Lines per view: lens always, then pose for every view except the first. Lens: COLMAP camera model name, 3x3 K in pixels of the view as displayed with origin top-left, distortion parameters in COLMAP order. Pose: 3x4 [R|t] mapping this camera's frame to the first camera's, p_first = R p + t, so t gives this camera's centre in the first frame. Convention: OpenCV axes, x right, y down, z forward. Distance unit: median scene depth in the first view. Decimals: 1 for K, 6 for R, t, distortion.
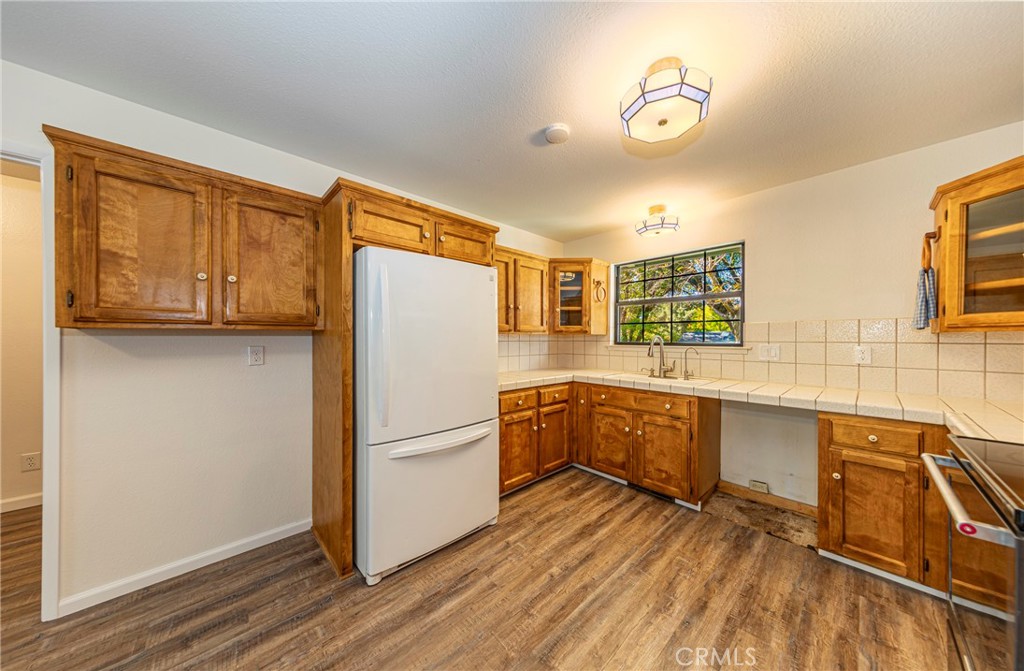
lens RADIAL K [[317.9, 0, 511.2], [0, 317.9, 338.6], [0, 0, 1]] dist [-0.000146, -0.000078]
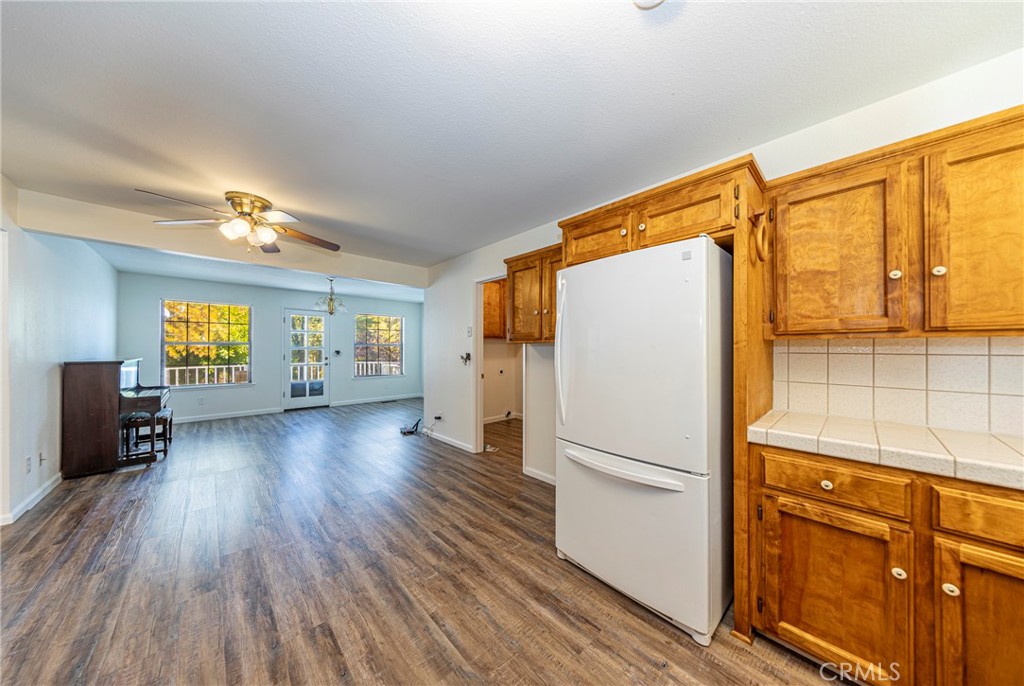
lens RADIAL K [[331.7, 0, 516.4], [0, 331.7, 345.0], [0, 0, 1]] dist [0.000393, 0.000026]
pose [[-0.000100, -0.009001, -0.999959, 0.673006], [-0.001491, 0.999958, -0.009001, 0.000522], [0.999999, 0.001490, -0.000114, 0.705416]]
